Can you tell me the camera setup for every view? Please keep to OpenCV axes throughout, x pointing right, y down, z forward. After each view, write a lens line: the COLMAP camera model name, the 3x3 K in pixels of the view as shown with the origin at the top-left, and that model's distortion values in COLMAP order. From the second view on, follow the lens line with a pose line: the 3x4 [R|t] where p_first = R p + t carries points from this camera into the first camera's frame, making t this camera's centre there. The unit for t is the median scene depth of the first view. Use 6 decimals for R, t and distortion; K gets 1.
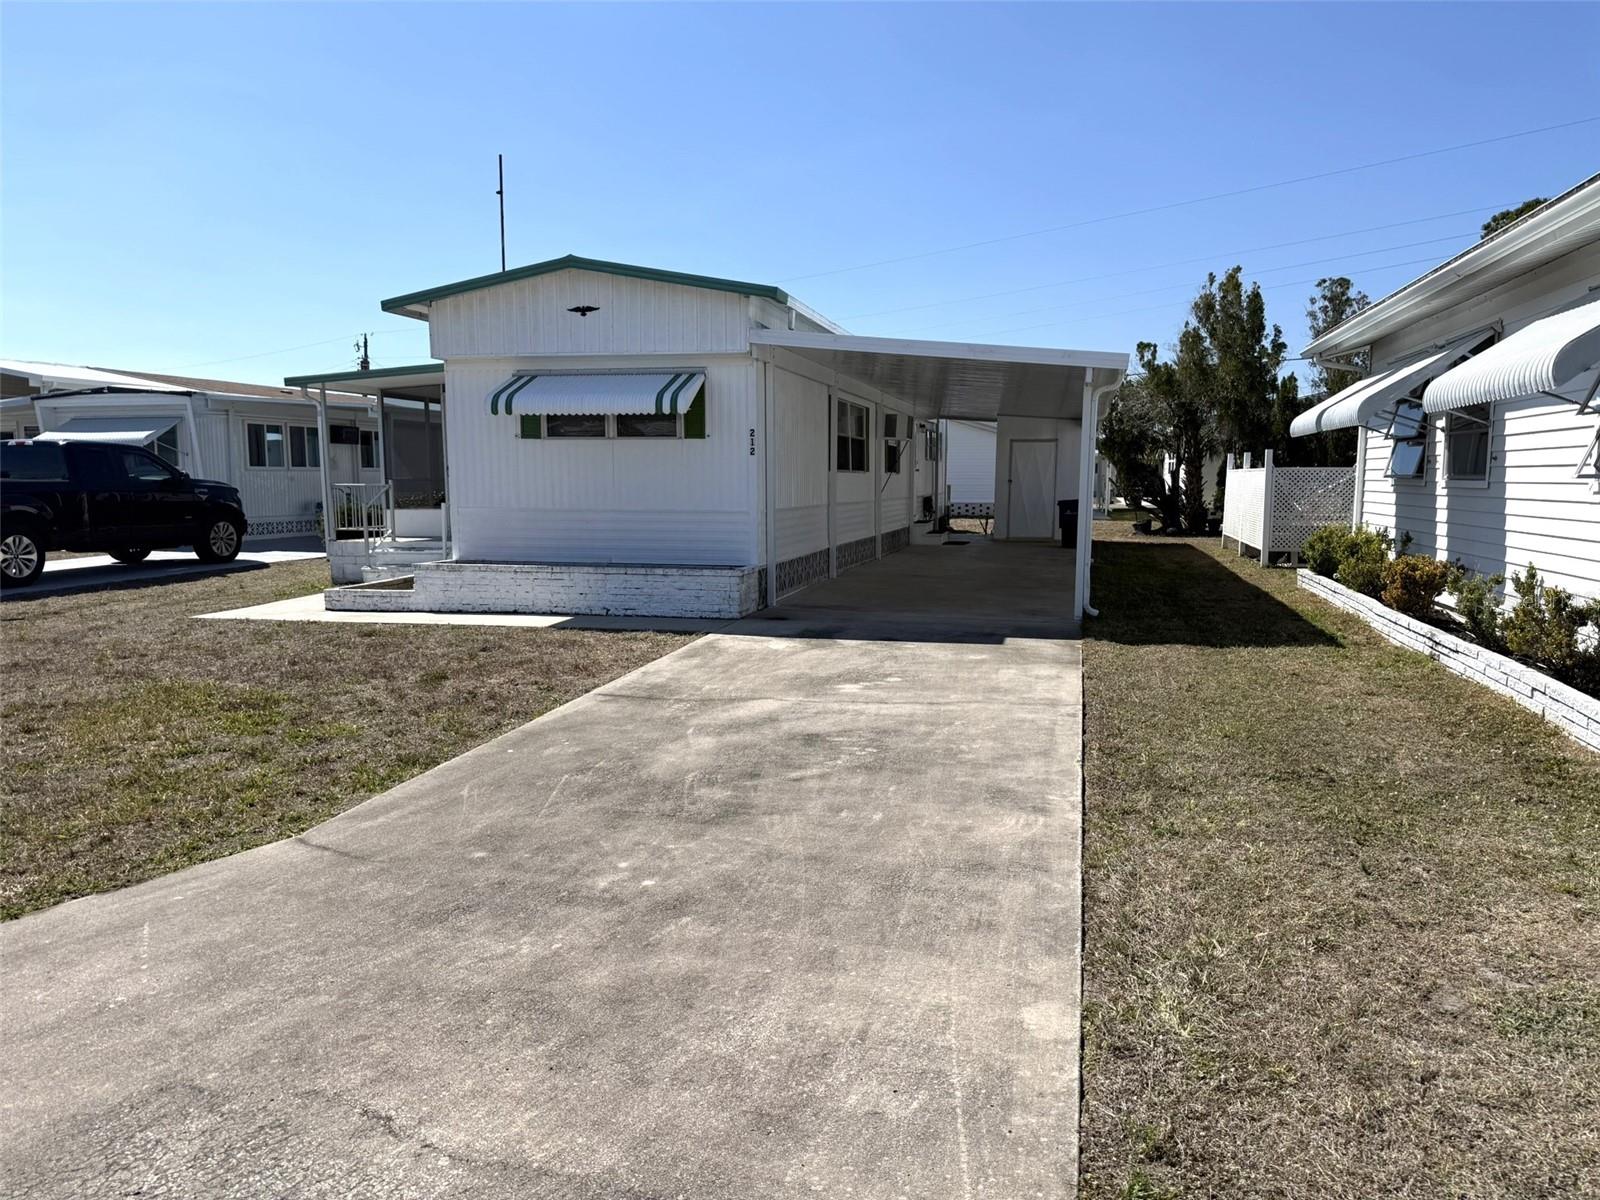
lens RADIAL K [[1121.5, 0, 860.4], [0, 1121.5, 640.6], [0, 0, 1]] dist [0.066870, -0.016666]
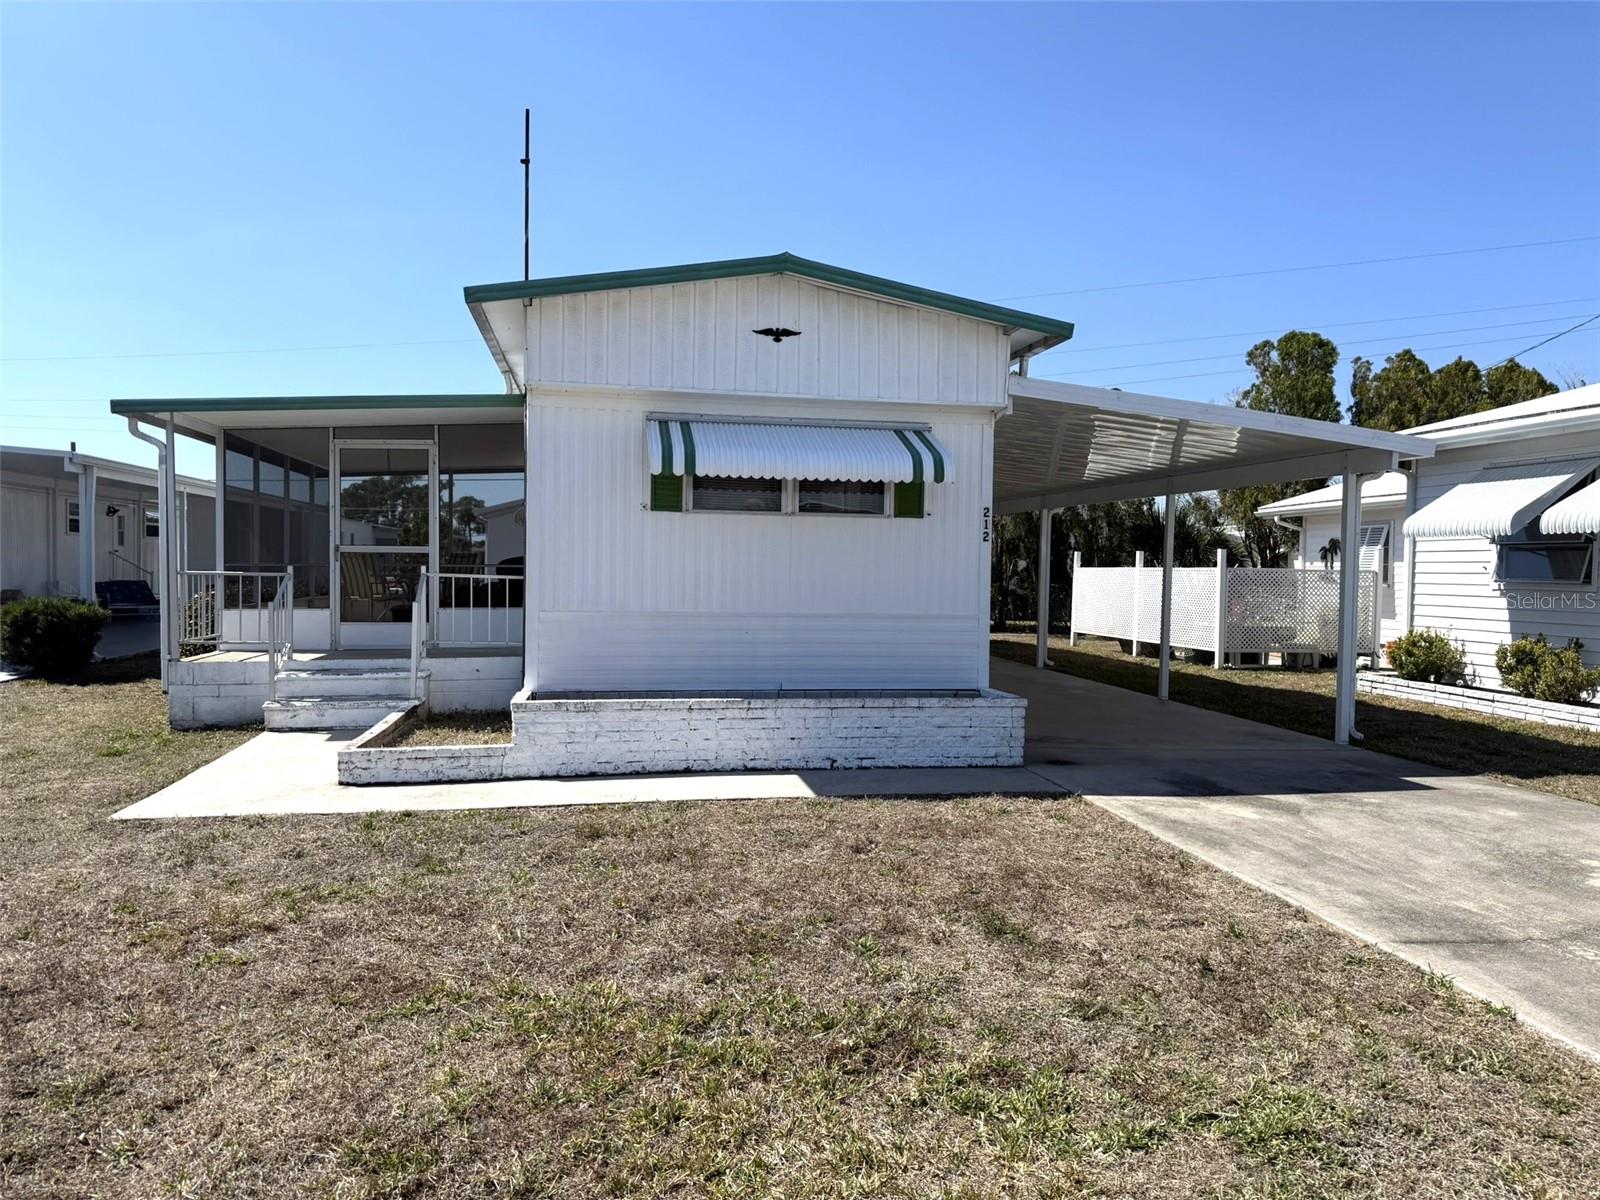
lens RADIAL K [[1121.5, 0, 804.1], [0, 1121.5, 607.5], [0, 0, 1]] dist [0.066870, -0.016666]
pose [[0.912233, 0.002295, 0.409666, -0.507995], [0.040564, 0.994564, -0.095898, -0.053942], [-0.407659, 0.104099, 0.907181, 0.371085]]
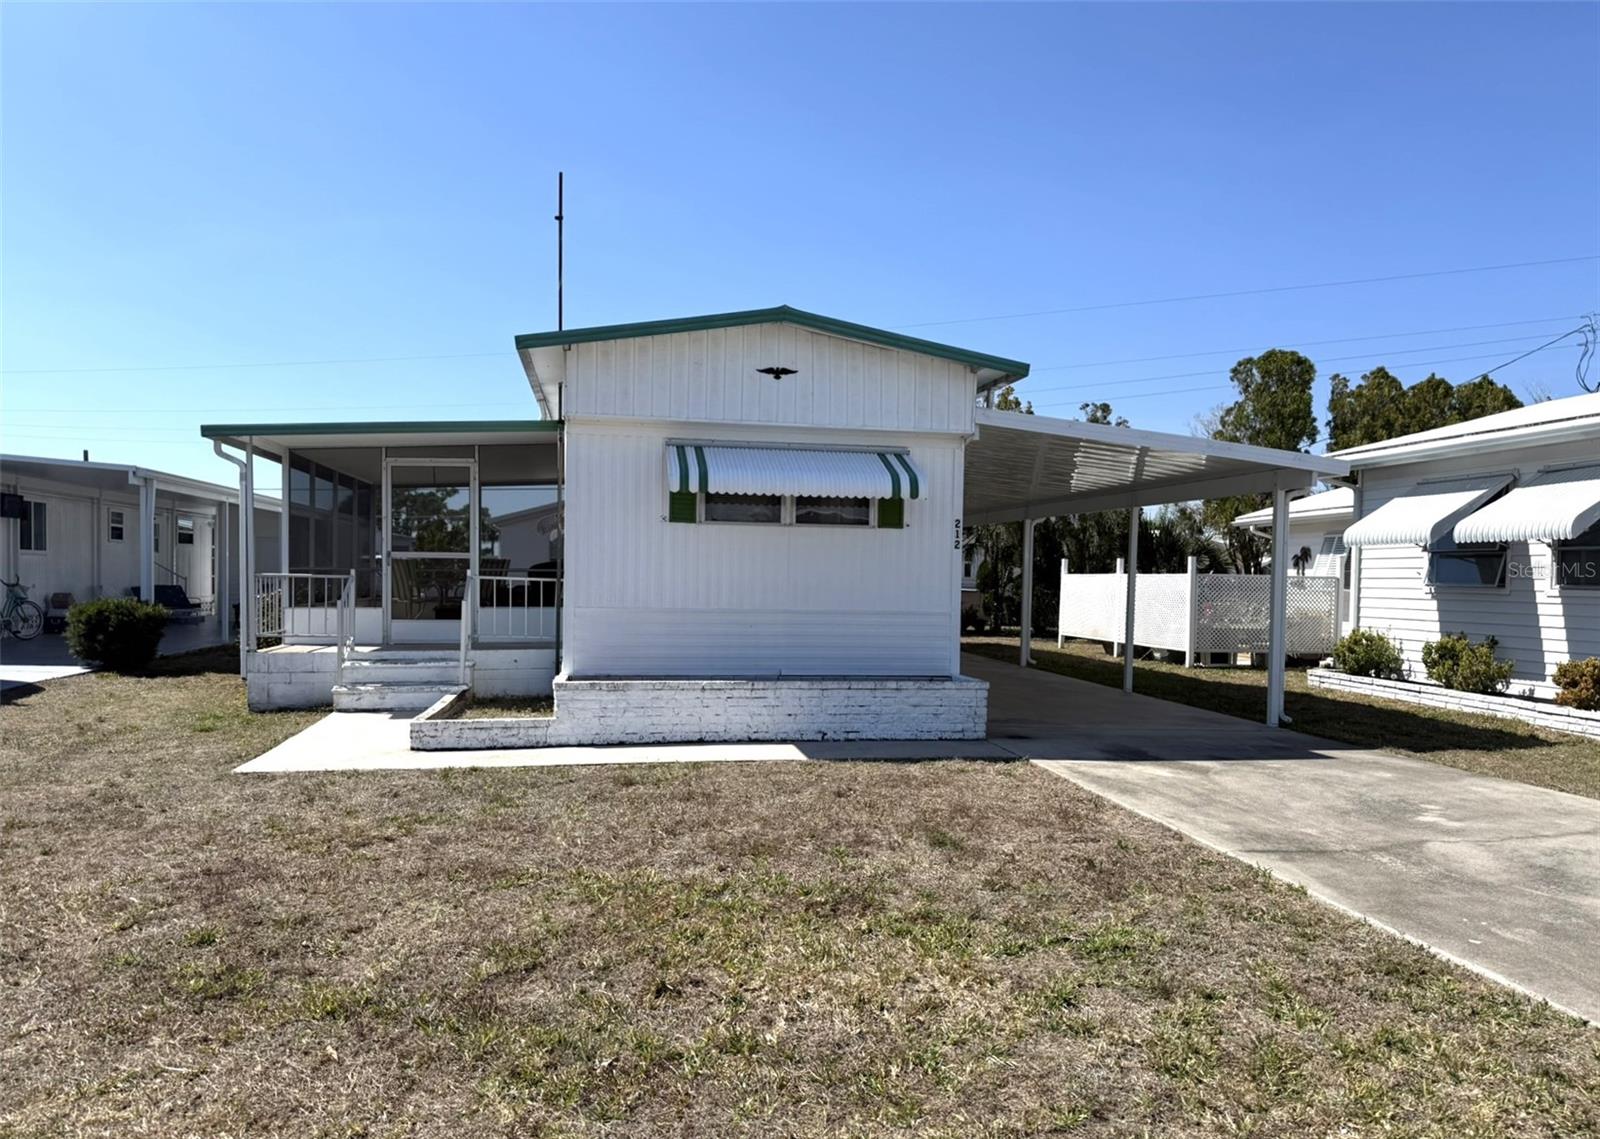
lens RADIAL K [[1156.2, 0, 815.3], [0, 1156.2, 606.9], [0, 0, 1]] dist [0.097188, 0.007975]
pose [[0.911077, 0.007226, 0.412172, -0.560168], [0.039935, 0.993597, -0.105693, -0.029514], [-0.410296, 0.112755, 0.904955, 0.235085]]
